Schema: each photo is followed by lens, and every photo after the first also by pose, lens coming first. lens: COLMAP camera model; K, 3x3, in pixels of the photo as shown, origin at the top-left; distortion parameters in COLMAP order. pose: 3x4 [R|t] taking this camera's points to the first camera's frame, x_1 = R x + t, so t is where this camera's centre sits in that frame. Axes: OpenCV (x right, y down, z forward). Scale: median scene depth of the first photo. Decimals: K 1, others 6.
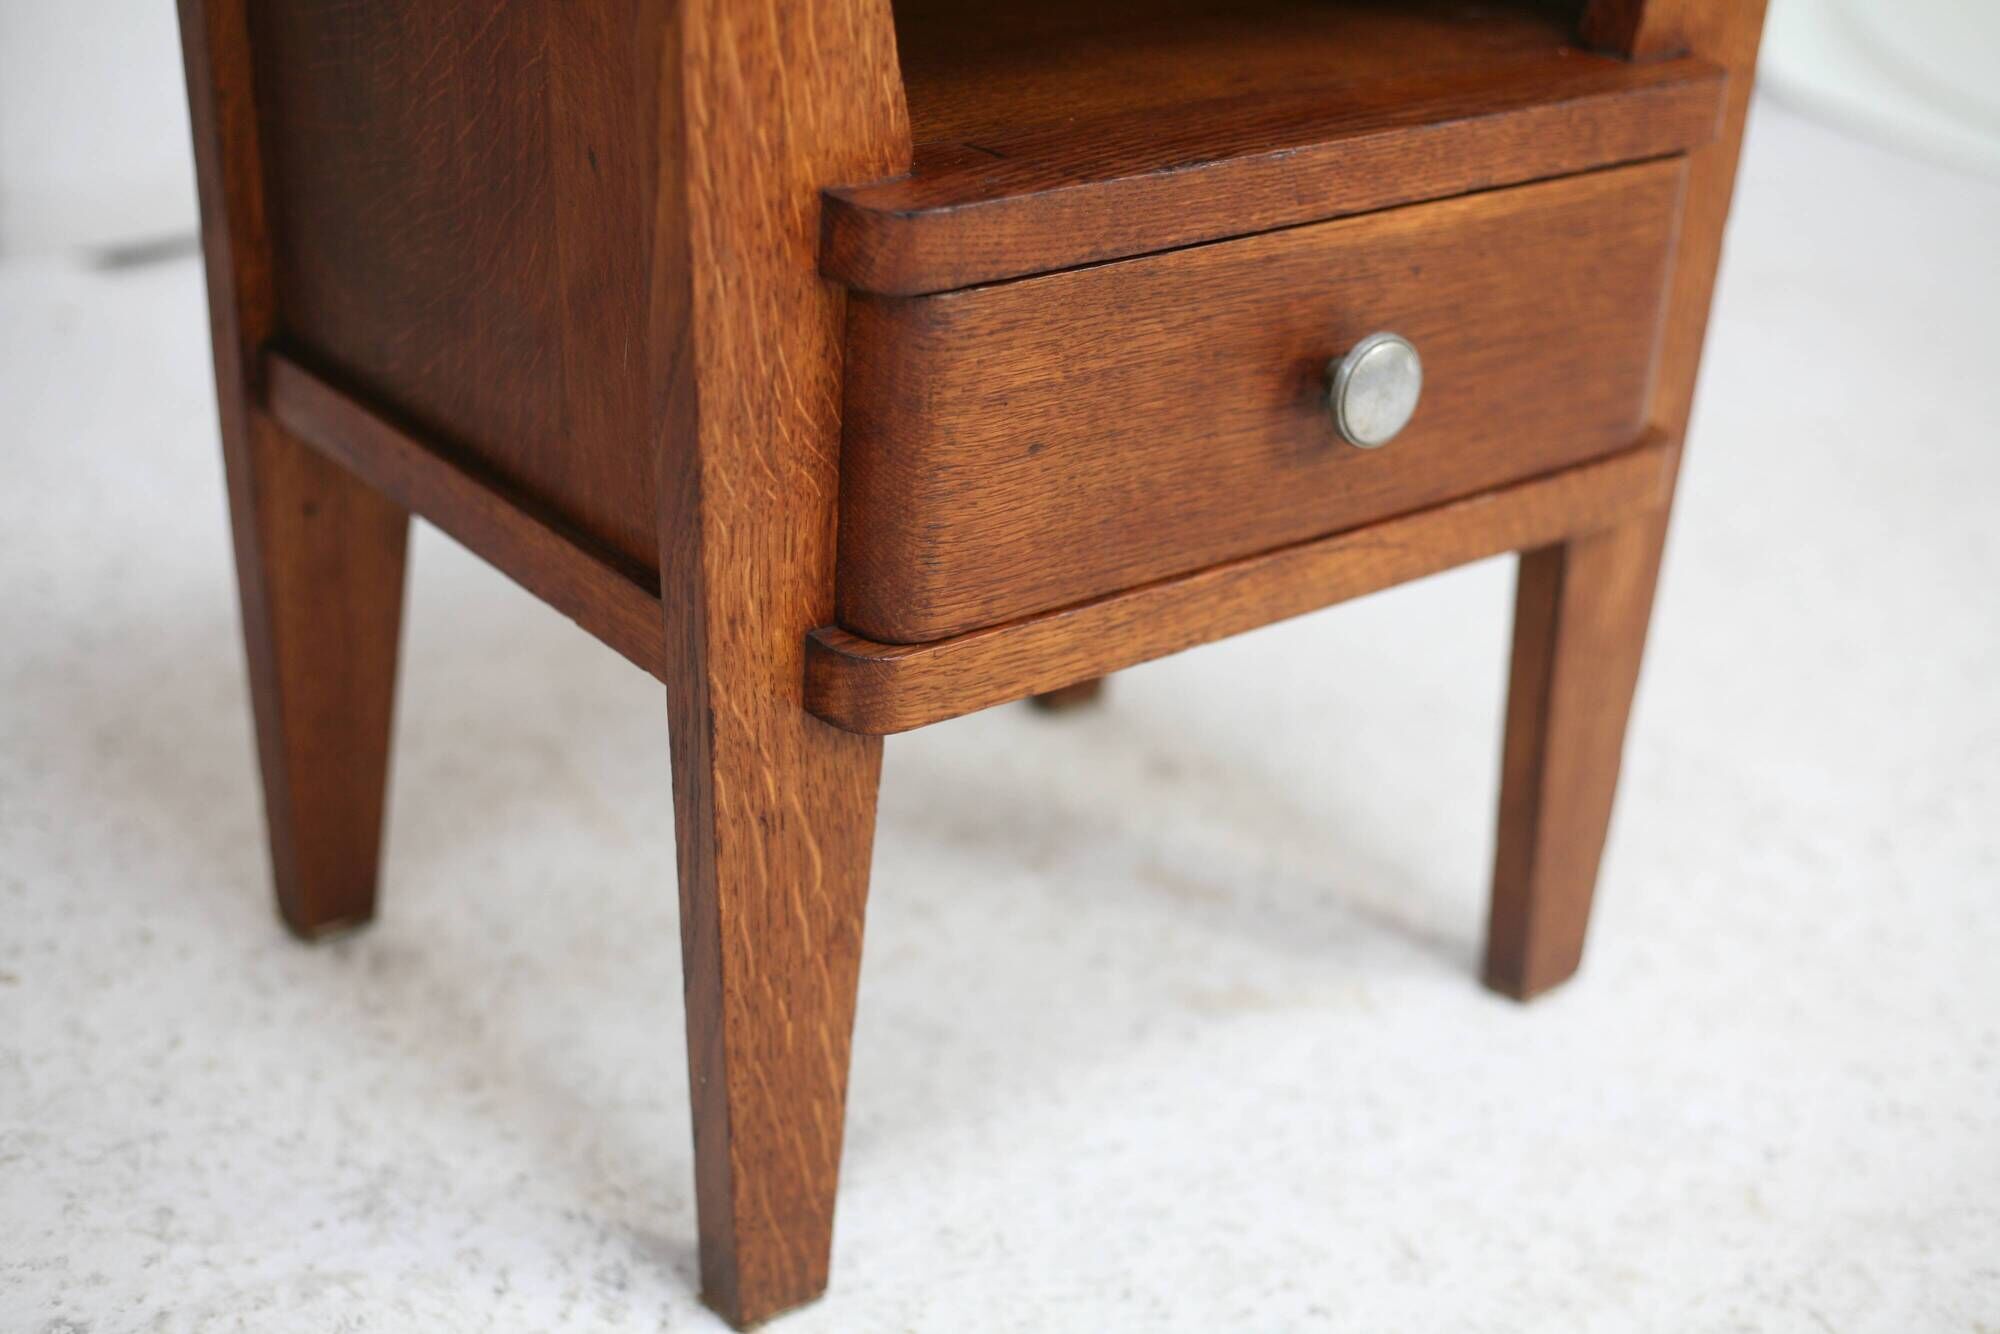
lens RADIAL K [[3066.6, 0, 1000.0], [0, 3066.6, 667.0], [0, 0, 1]] dist [-0.098705, -0.069241]
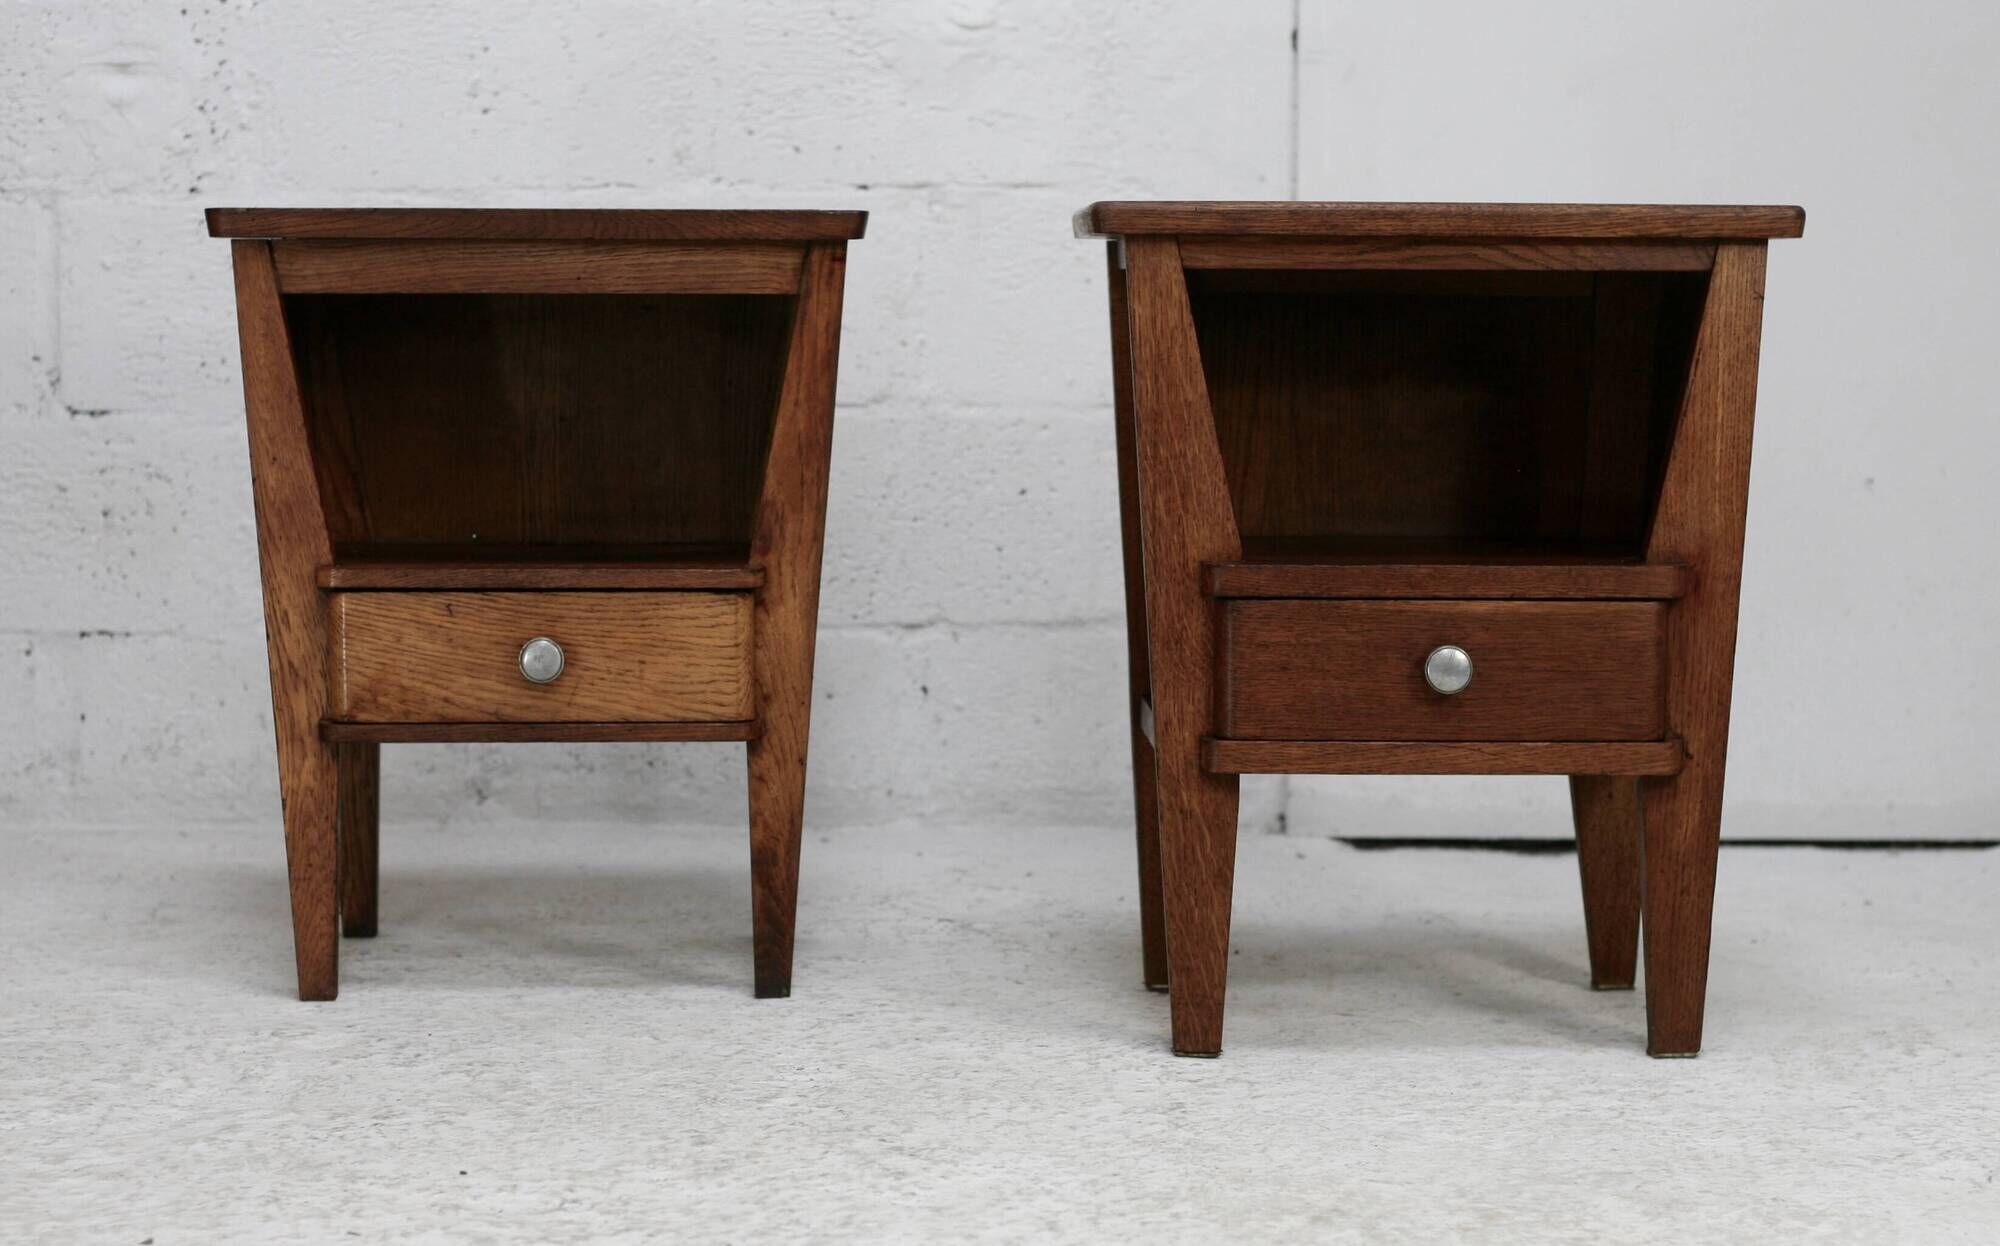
lens RADIAL K [[3866.4, 0, 931.2], [0, 3866.4, 784.2], [0, 0, 1]] dist [-0.092431, -0.054280]
pose [[0.785852, 0.019979, -0.618091, 1.754575], [-0.223195, 0.941275, -0.253349, 0.892897], [0.576732, 0.337050, 0.744162, -1.536100]]
